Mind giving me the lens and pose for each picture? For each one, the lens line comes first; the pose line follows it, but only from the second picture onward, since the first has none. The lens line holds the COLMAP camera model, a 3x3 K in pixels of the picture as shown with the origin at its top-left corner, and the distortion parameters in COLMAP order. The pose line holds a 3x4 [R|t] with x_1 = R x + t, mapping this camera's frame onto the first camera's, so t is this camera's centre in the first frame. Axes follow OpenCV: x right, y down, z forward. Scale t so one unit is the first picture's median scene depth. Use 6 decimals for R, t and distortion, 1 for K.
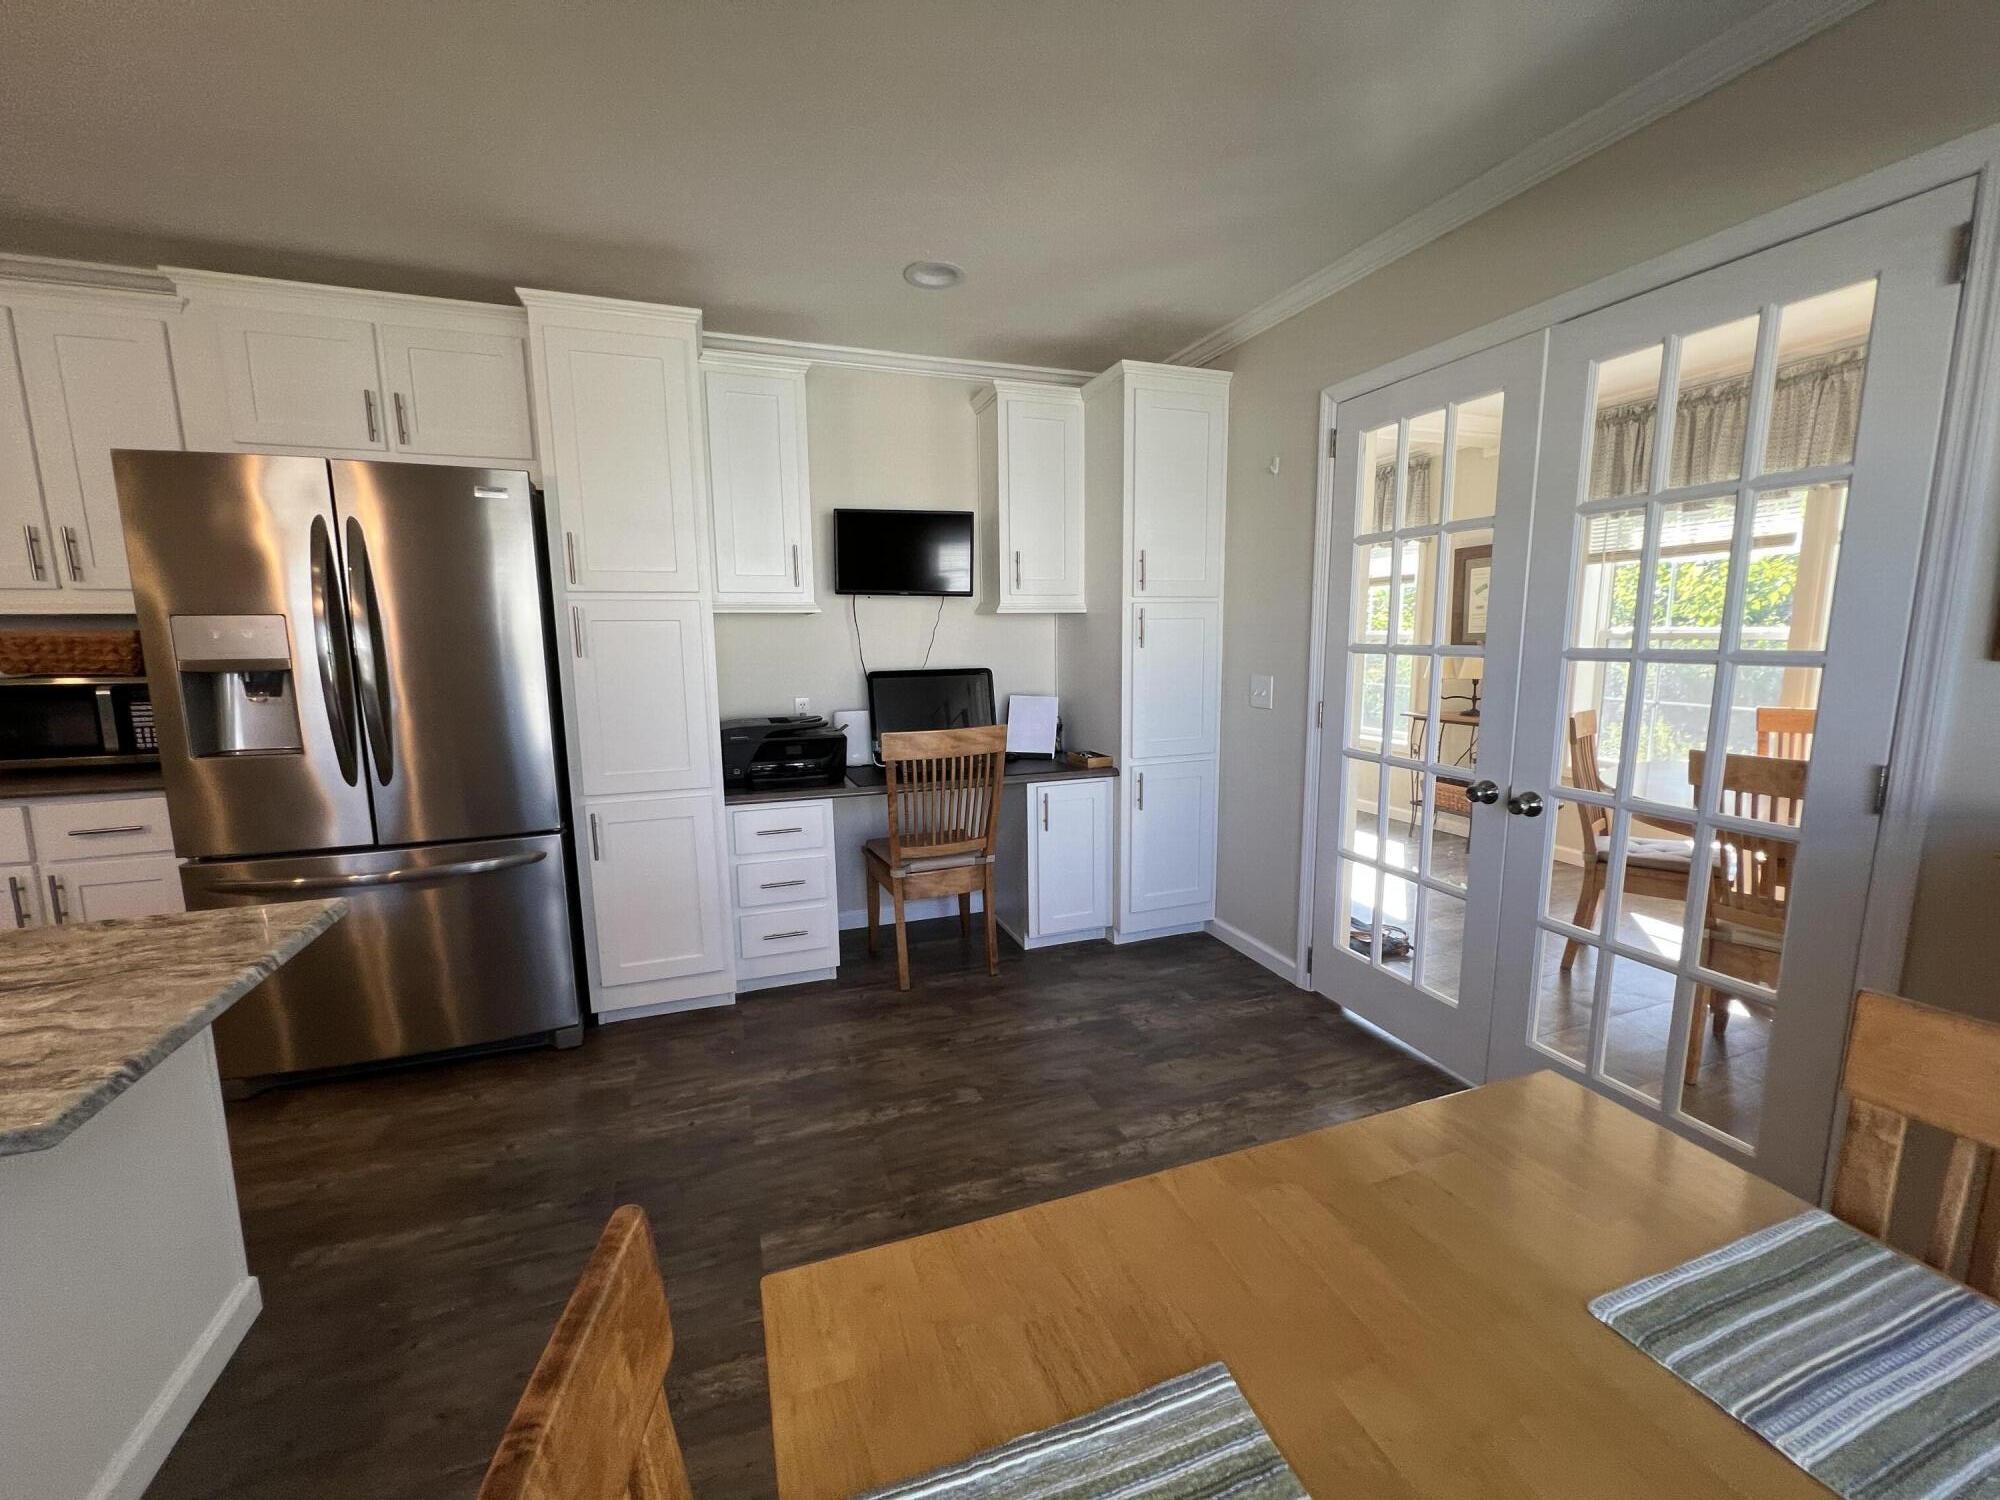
lens RADIAL K [[804.8, 0, 999.9], [0, 804.8, 745.2], [0, 0, 1]] dist [-0.001032, -0.000423]
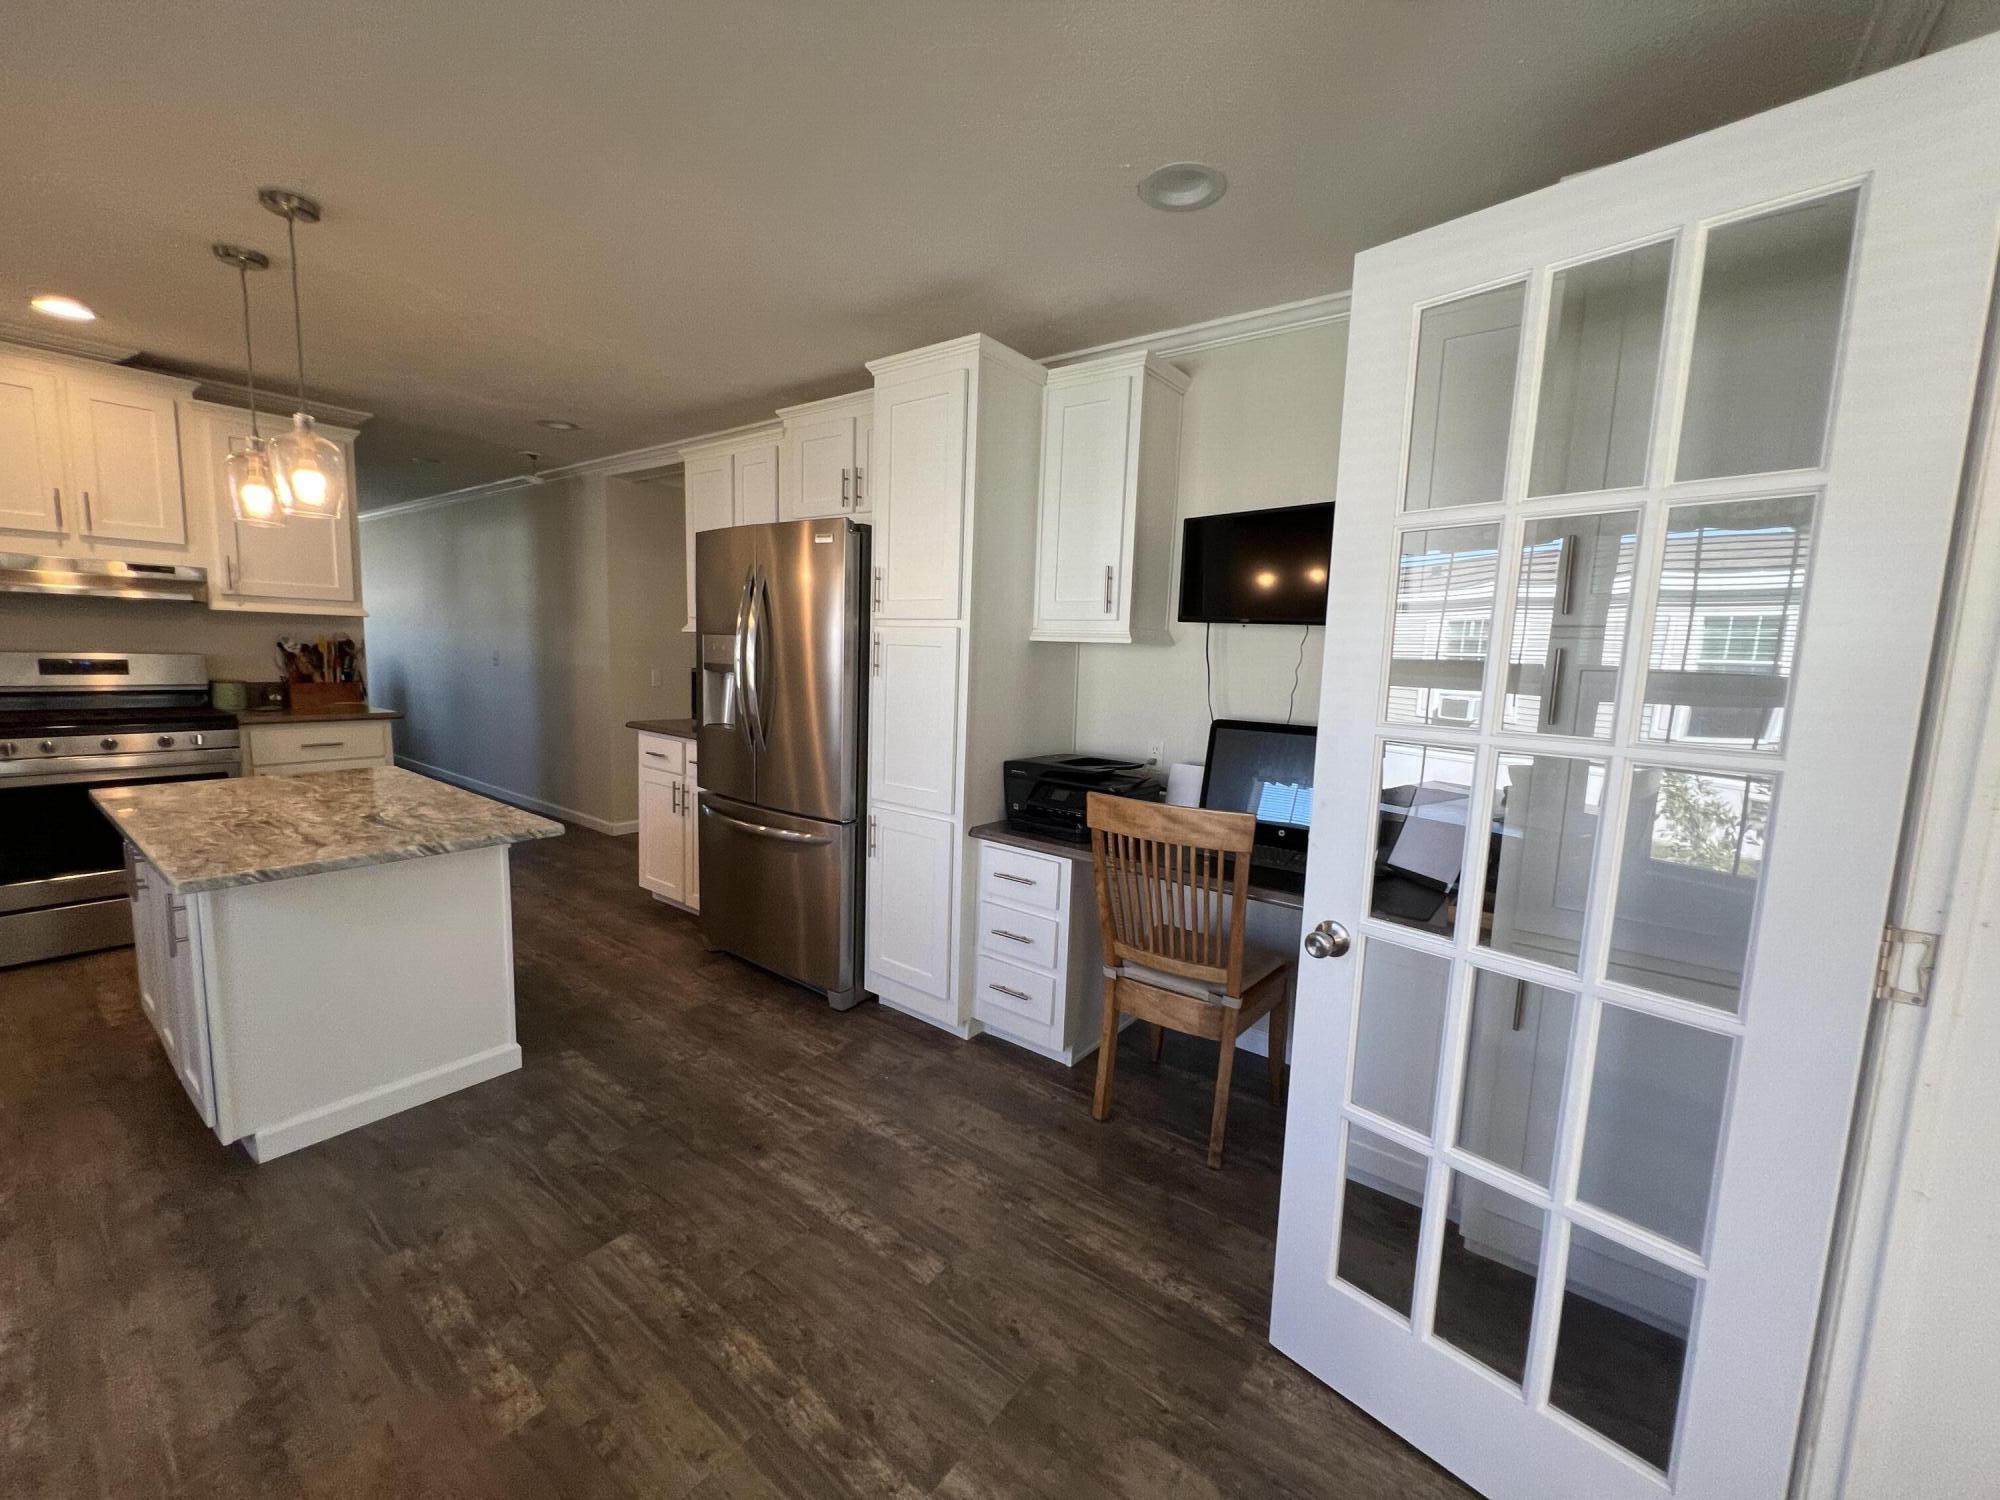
lens RADIAL K [[804.8, 0, 999.9], [0, 804.8, 745.2], [0, 0, 1]] dist [-0.001032, -0.000423]
pose [[0.538888, 0.130068, -0.832275, 0.485158], [-0.156755, 0.986234, 0.052631, -0.093193], [0.827664, 0.102101, 0.551859, 0.490908]]
